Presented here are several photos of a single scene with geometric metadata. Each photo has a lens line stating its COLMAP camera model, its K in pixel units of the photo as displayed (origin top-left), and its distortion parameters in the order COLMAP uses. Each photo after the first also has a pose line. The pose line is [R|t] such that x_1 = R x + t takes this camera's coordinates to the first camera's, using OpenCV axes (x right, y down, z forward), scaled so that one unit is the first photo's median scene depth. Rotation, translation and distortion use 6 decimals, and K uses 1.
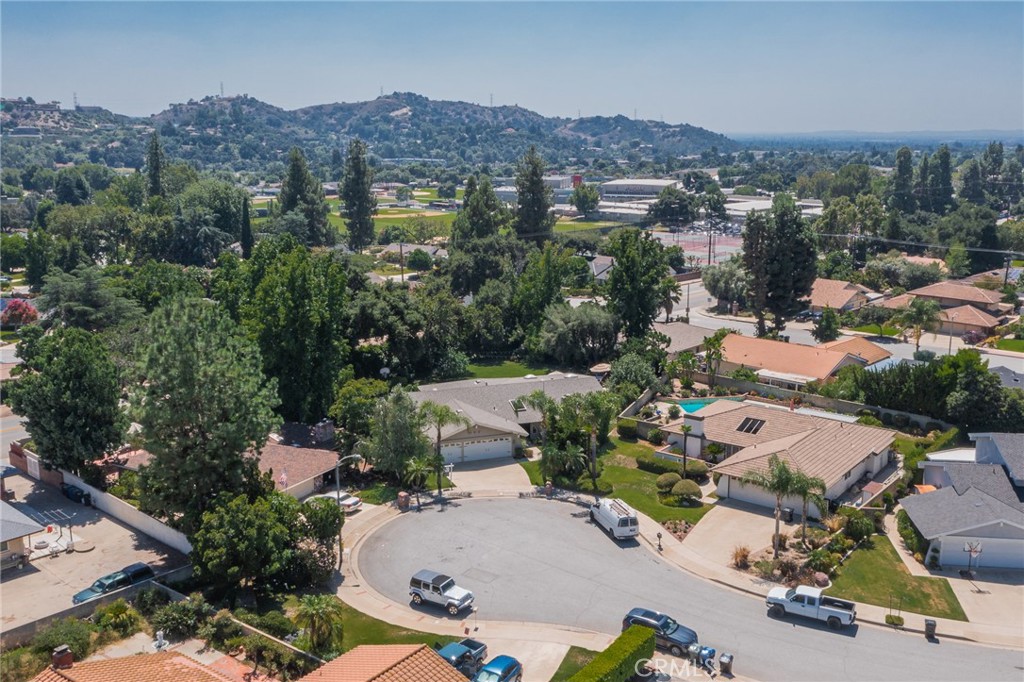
lens RADIAL K [[846.5, 0, 512.0], [0, 846.5, 341.0], [0, 0, 1]] dist [0.006404, 0.003152]
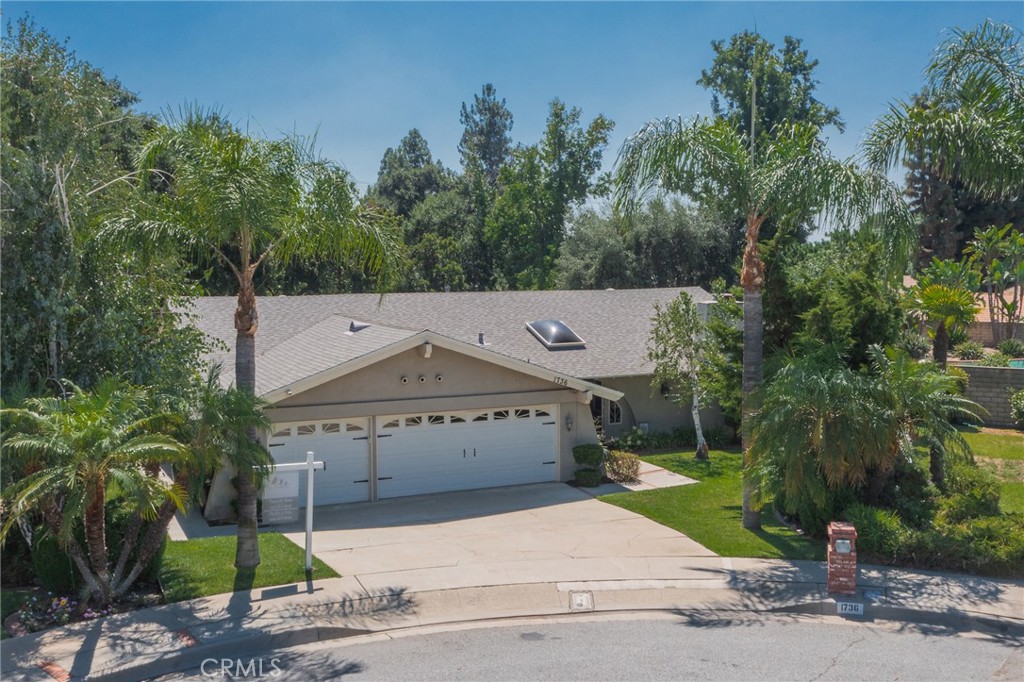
lens RADIAL K [[846.5, 0, 512.0], [0, 846.5, 341.0], [0, 0, 1]] dist [0.006404, 0.003152]
pose [[0.994640, 0.004318, 0.103310, -0.043245], [0.016615, 0.979469, -0.200907, 0.147866], [-0.102056, 0.201547, 0.974148, 0.743607]]
